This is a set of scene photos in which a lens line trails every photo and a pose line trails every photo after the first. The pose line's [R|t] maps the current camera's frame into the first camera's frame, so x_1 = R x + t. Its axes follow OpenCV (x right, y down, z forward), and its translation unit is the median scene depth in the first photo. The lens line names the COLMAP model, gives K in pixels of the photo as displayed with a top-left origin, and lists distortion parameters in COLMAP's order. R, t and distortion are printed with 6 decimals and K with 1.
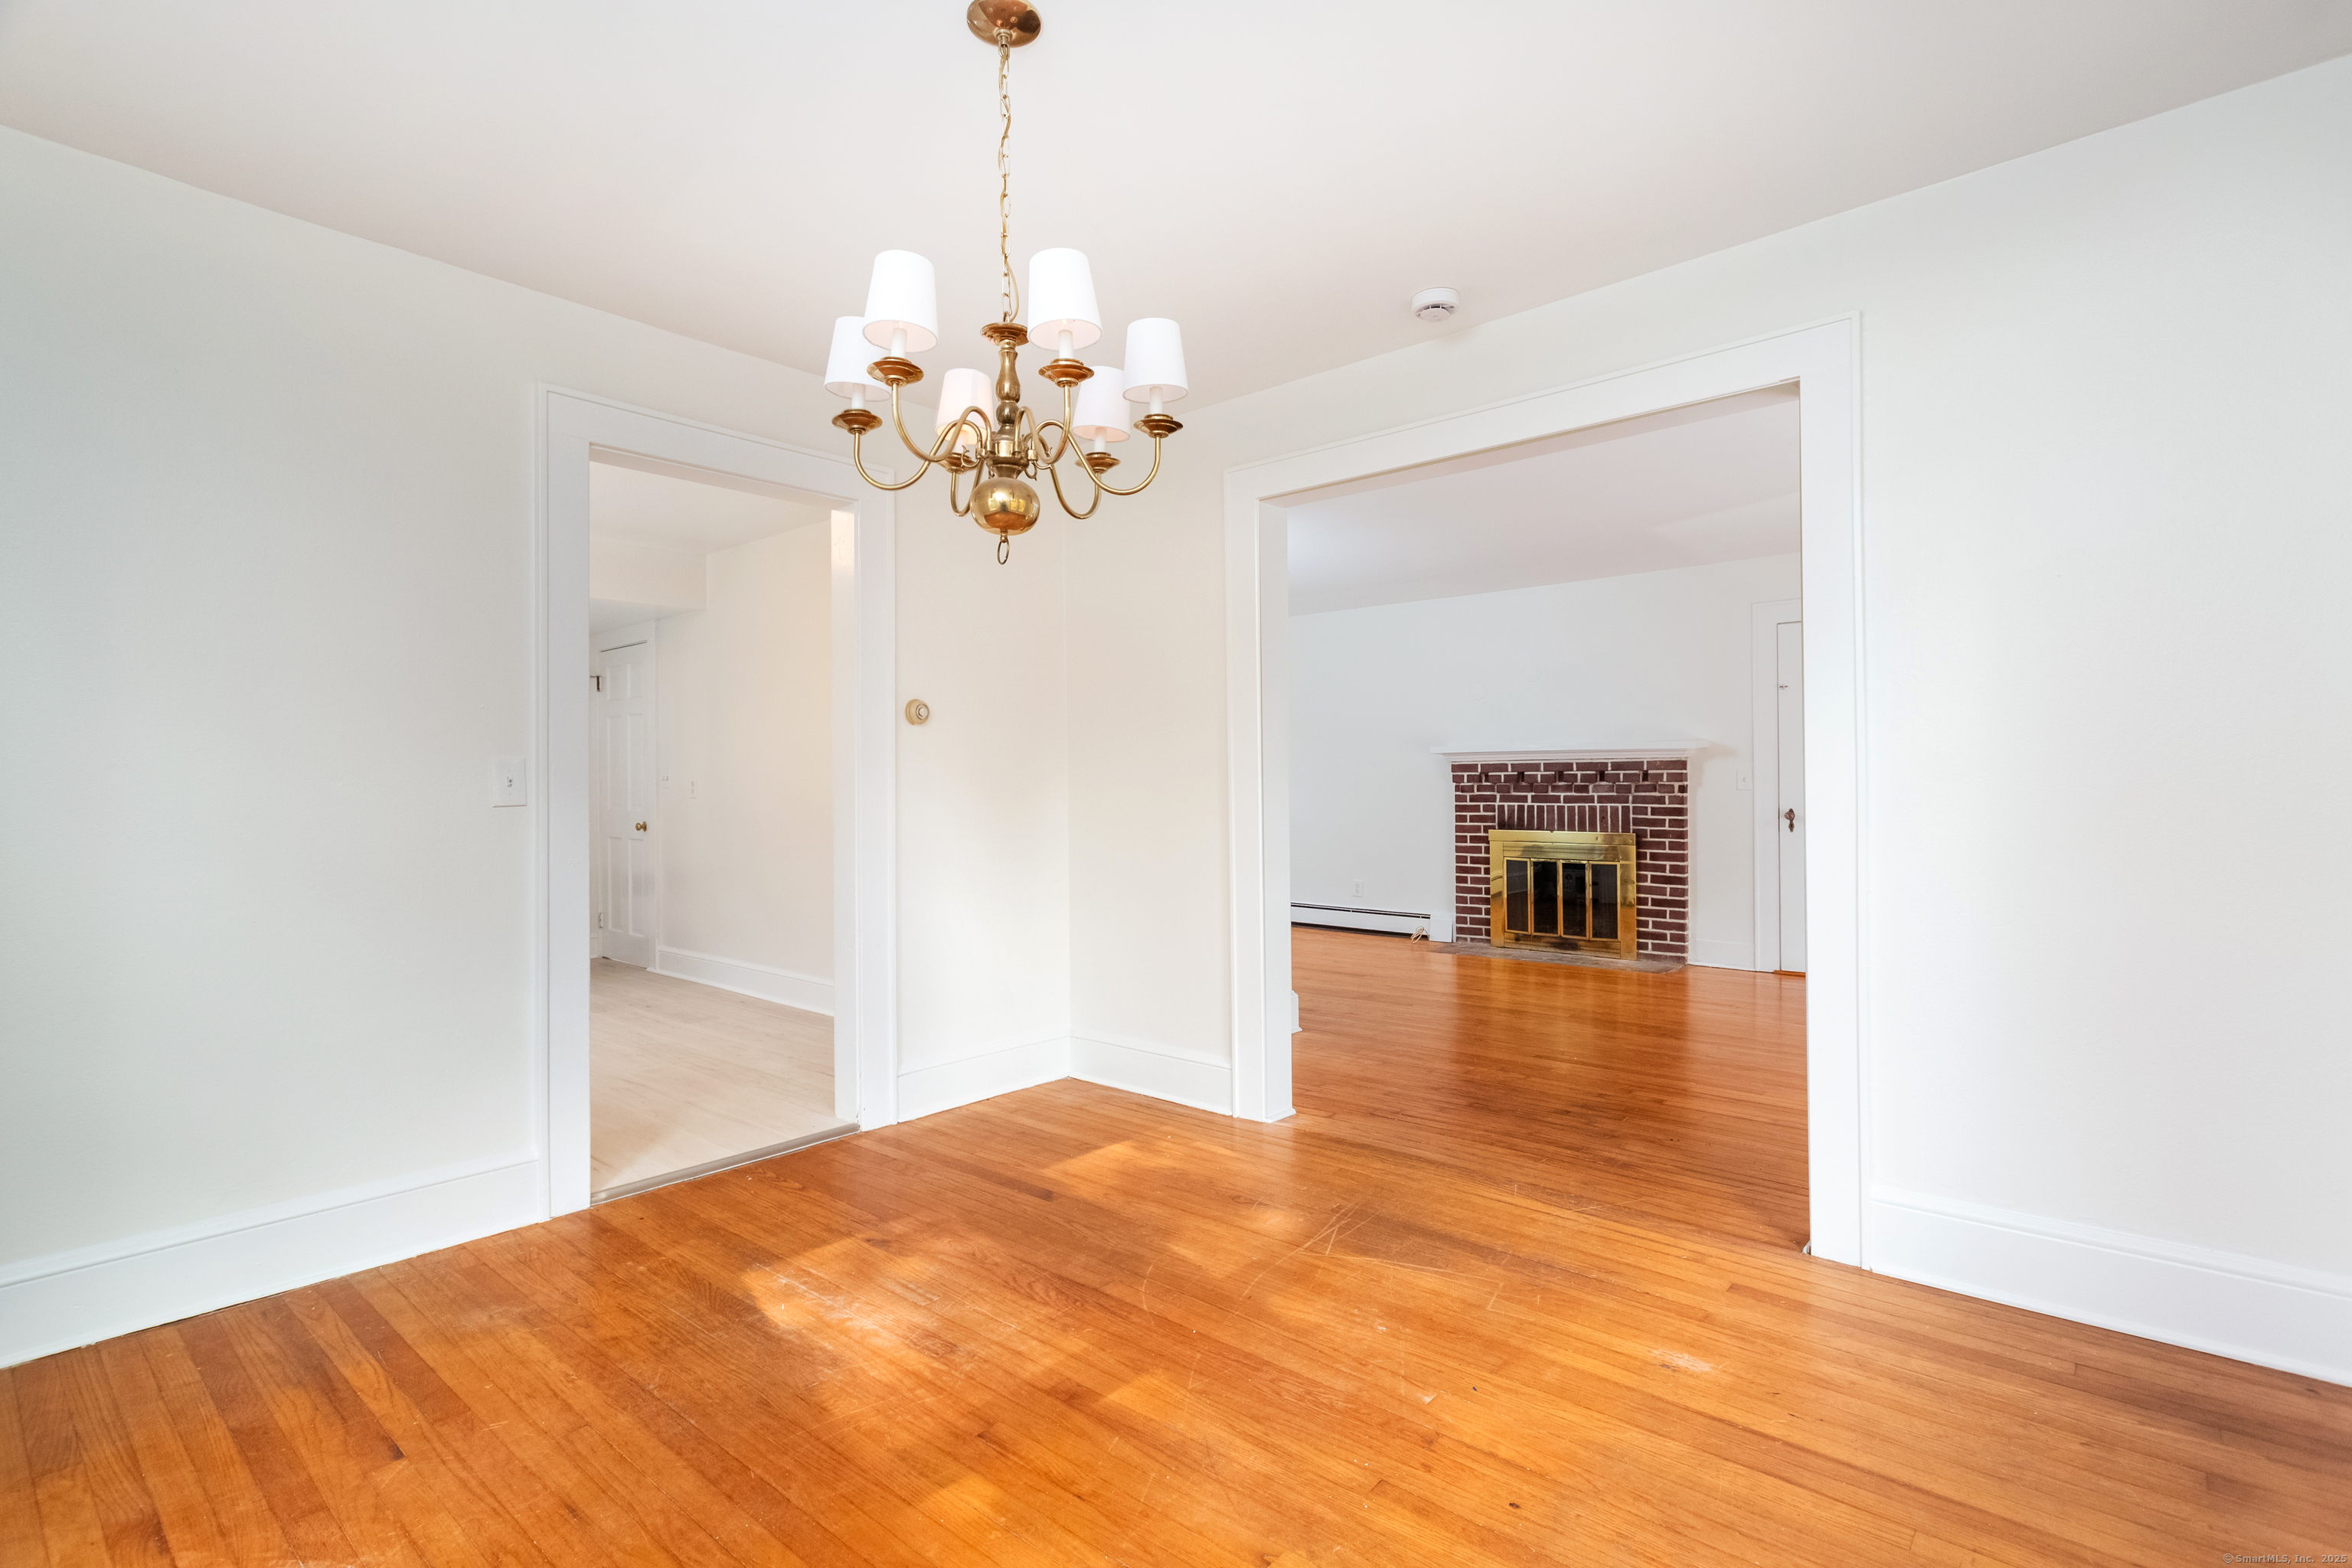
lens RADIAL K [[1107.3, 0, 1179.2], [0, 1107.3, 770.8], [0, 0, 1]] dist [0.000132, 0.003601]
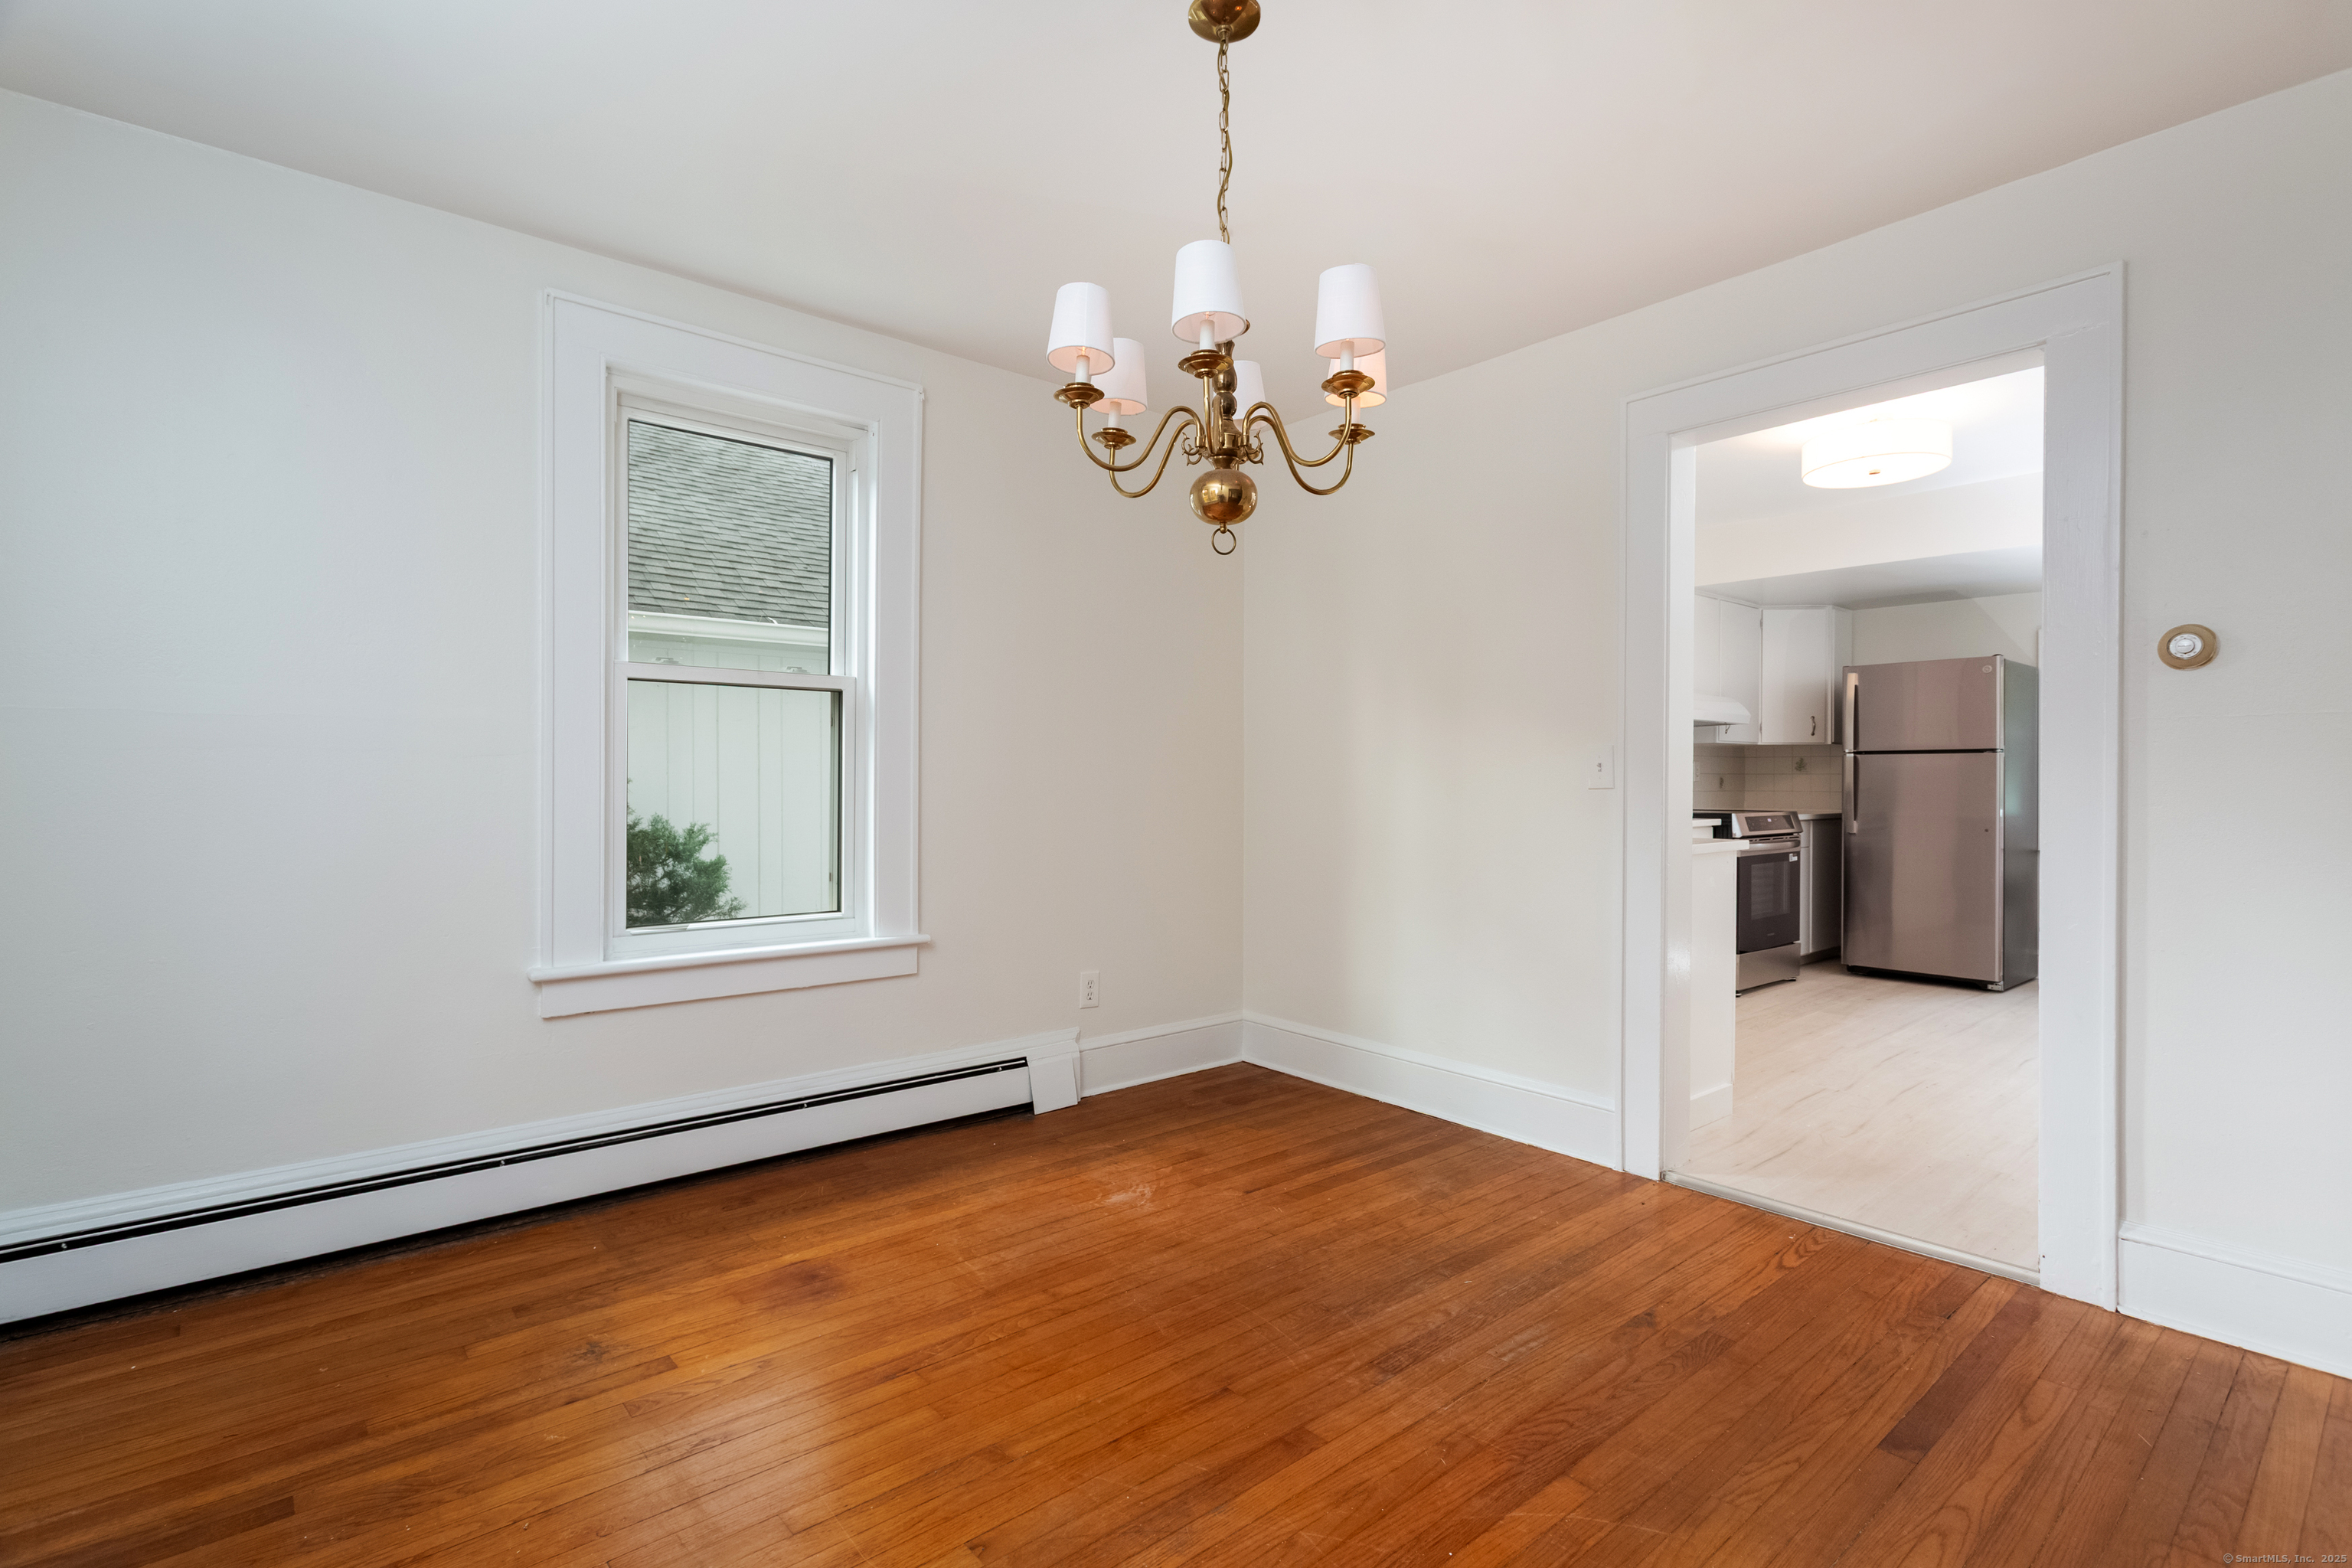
lens RADIAL K [[1107.3, 0, 1172.3], [0, 1107.3, 775.7], [0, 0, 1]] dist [0.000132, 0.003601]
pose [[-0.145823, 0.003729, -0.989304, 0.745175], [0.012733, 0.999917, 0.001893, 0.013452], [0.989229, -0.012320, -0.145858, 0.957376]]
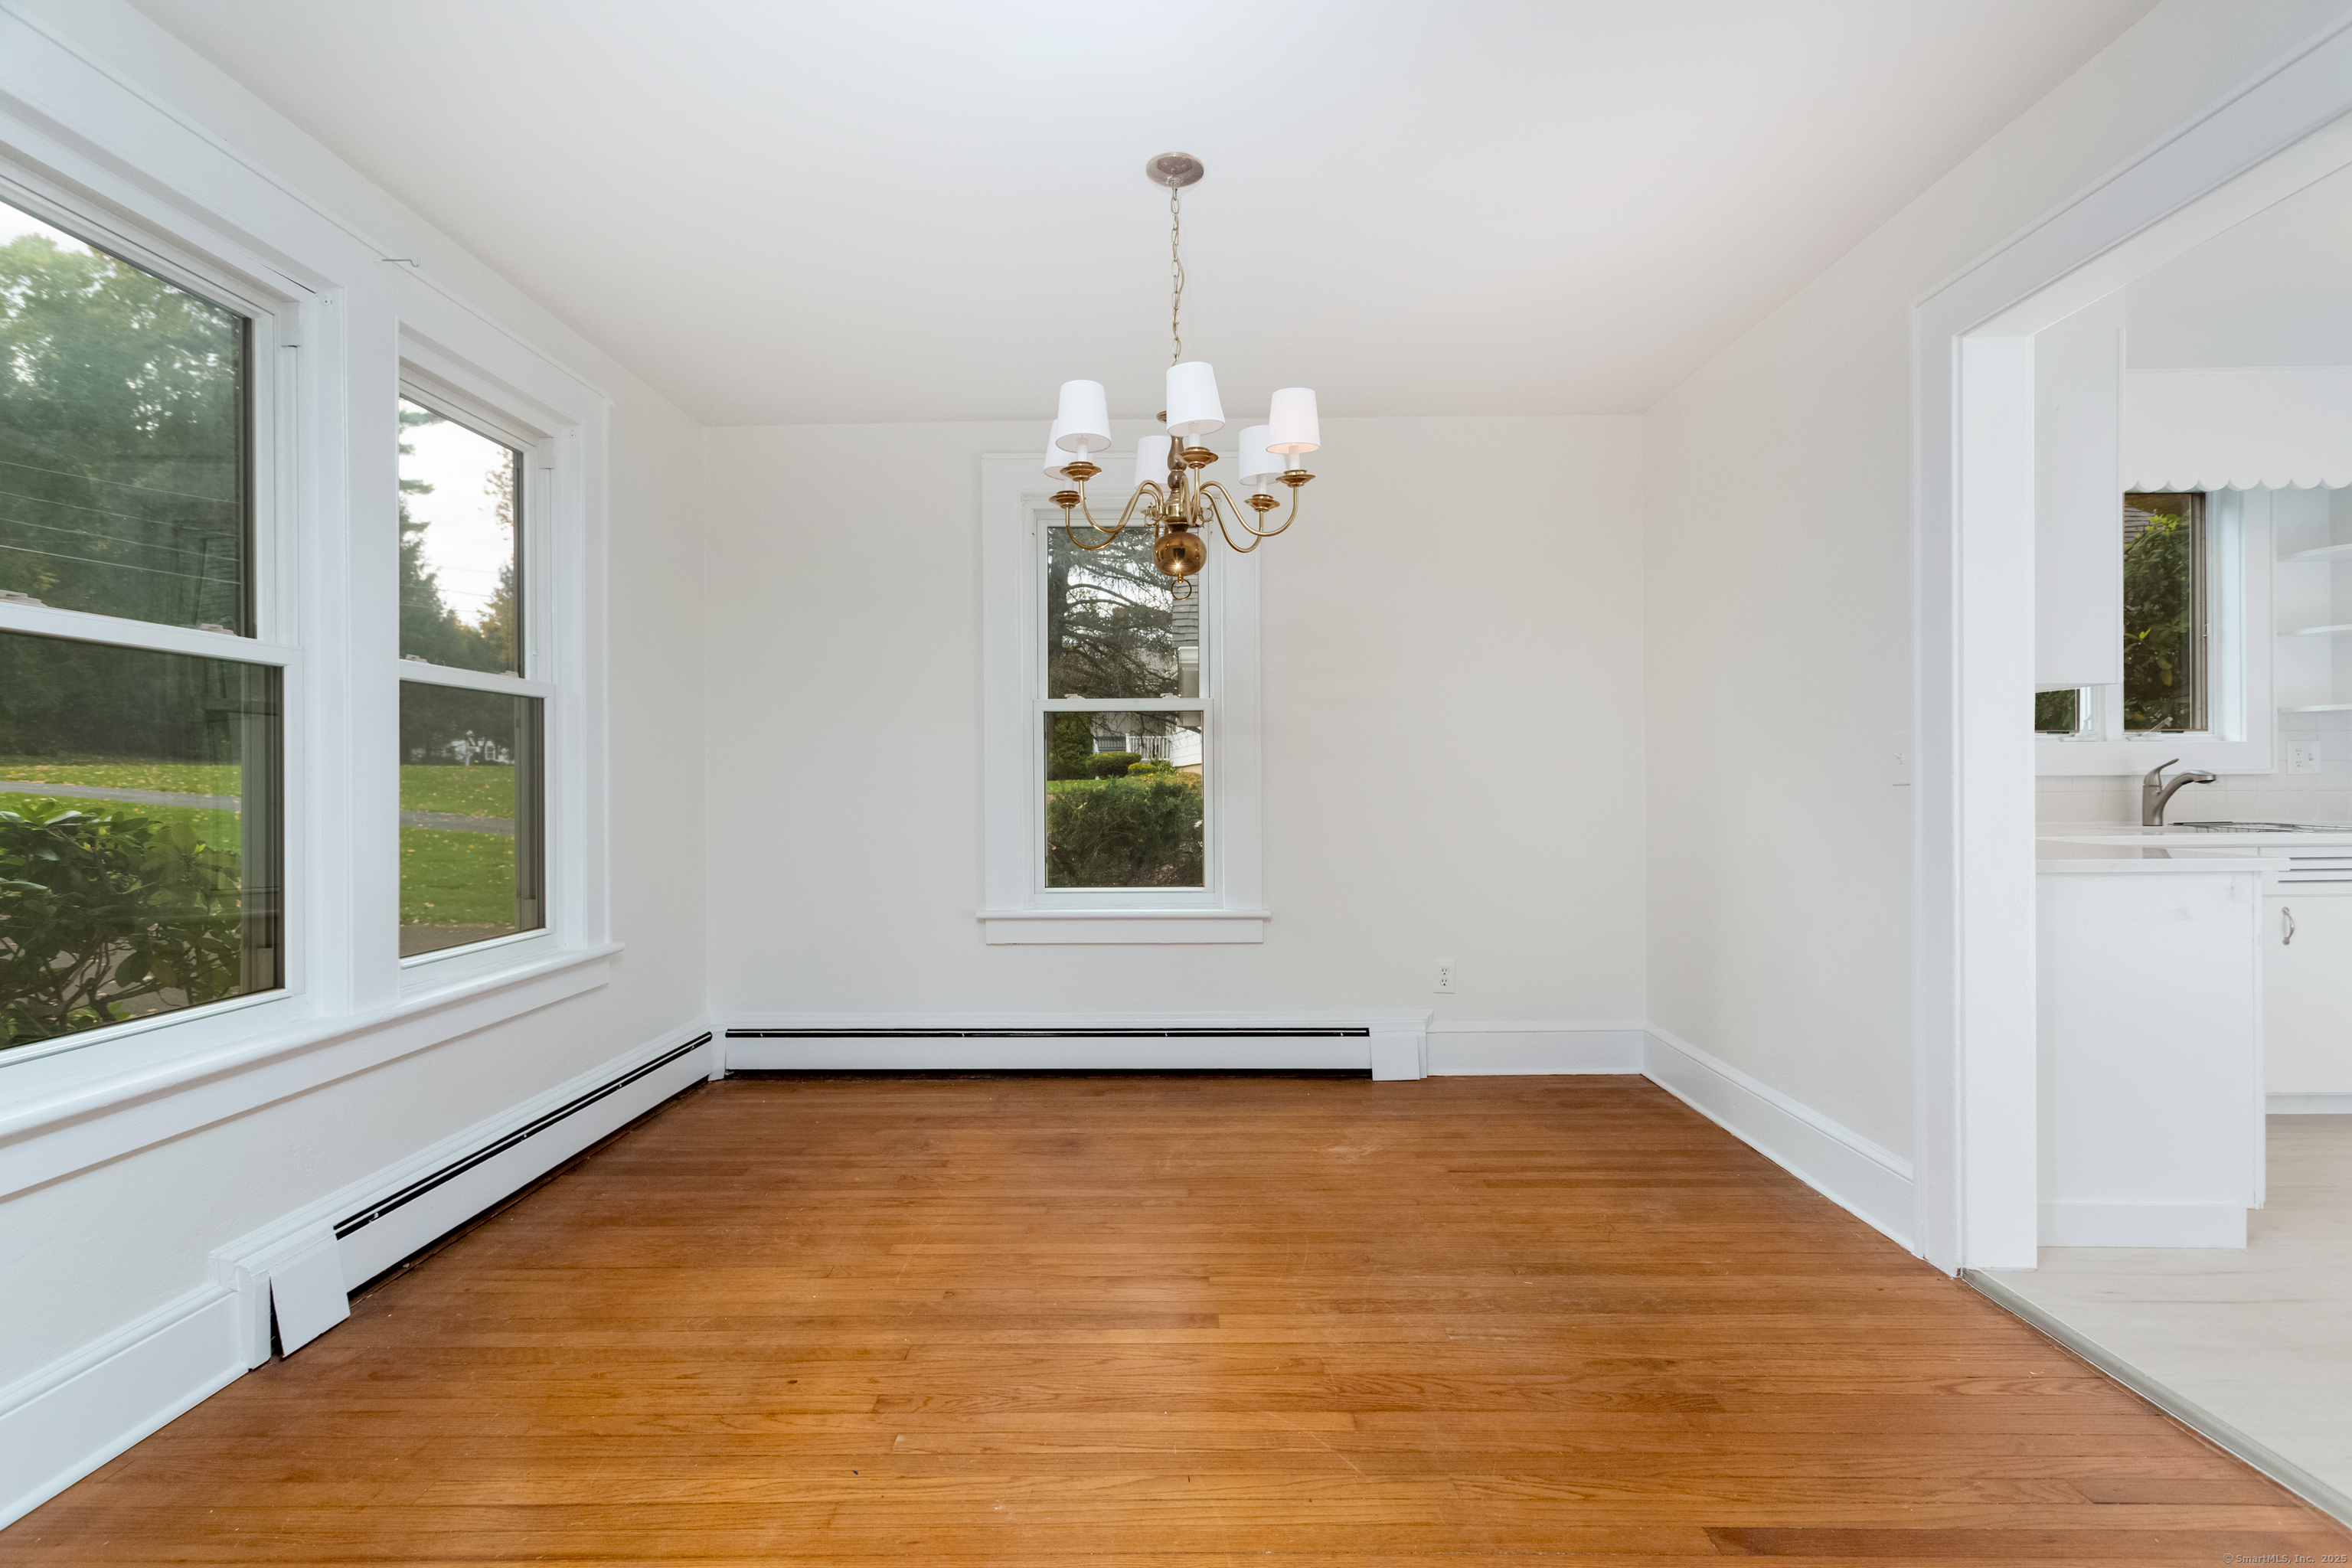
lens RADIAL K [[1107.3, 0, 1175.6], [0, 1107.3, 784.8], [0, 0, 1]] dist [0.000132, 0.003601]
pose [[-0.759041, 0.018089, -0.650791, 0.586947], [0.025472, 0.999674, -0.001923, 0.021528], [0.650544, -0.018037, -0.759254, 1.698970]]
